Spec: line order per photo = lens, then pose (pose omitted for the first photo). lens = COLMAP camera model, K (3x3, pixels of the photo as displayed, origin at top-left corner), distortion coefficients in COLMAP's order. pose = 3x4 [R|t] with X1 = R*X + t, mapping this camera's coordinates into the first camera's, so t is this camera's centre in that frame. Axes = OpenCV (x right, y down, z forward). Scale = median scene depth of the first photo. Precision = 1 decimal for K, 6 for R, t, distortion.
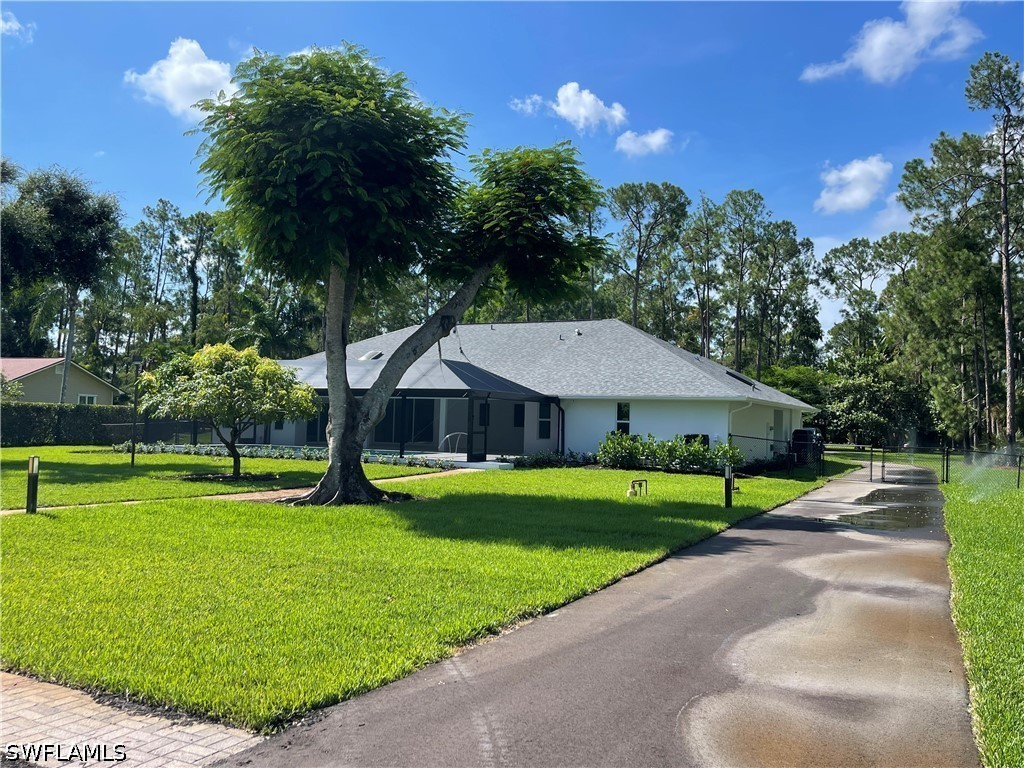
lens RADIAL K [[897.1, 0, 512.0], [0, 897.1, 384.0], [0, 0, 1]] dist [0.091597, 0.000833]
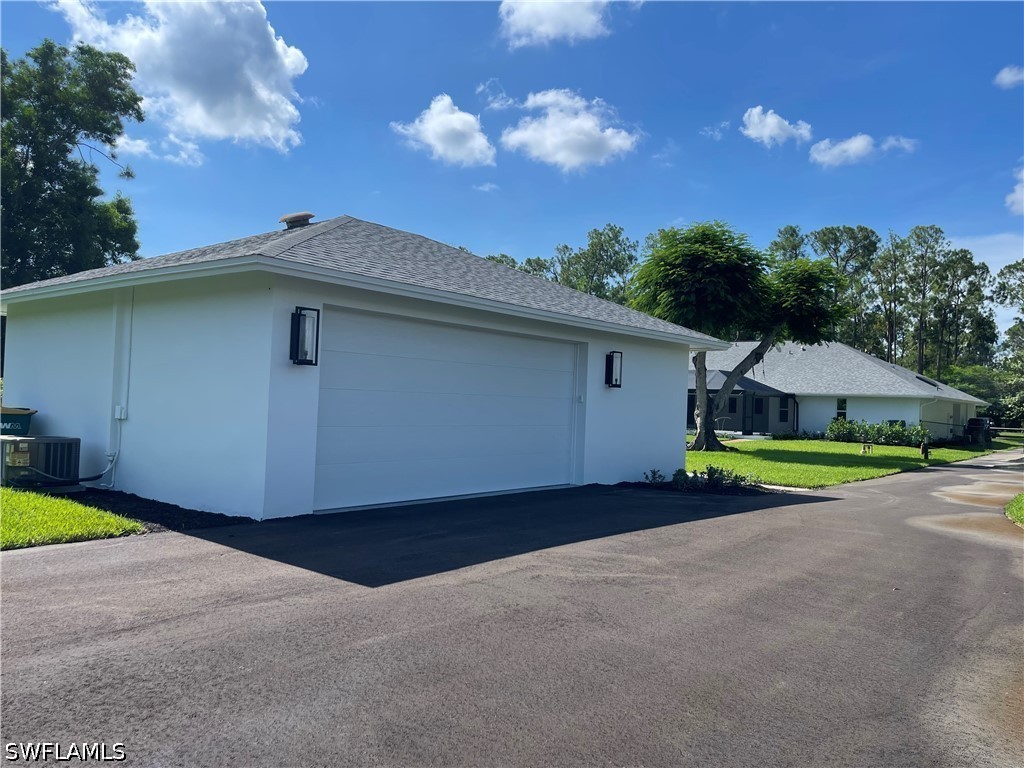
lens RADIAL K [[771.9, 0, 512.0], [0, 771.9, 384.0], [0, 0, 1]] dist [0.083836, -0.095472]
pose [[0.974165, 0.002527, -0.225822, -0.059570], [-0.000328, 0.999952, 0.009776, -0.008027], [0.225836, -0.009449, 0.974120, -0.198605]]
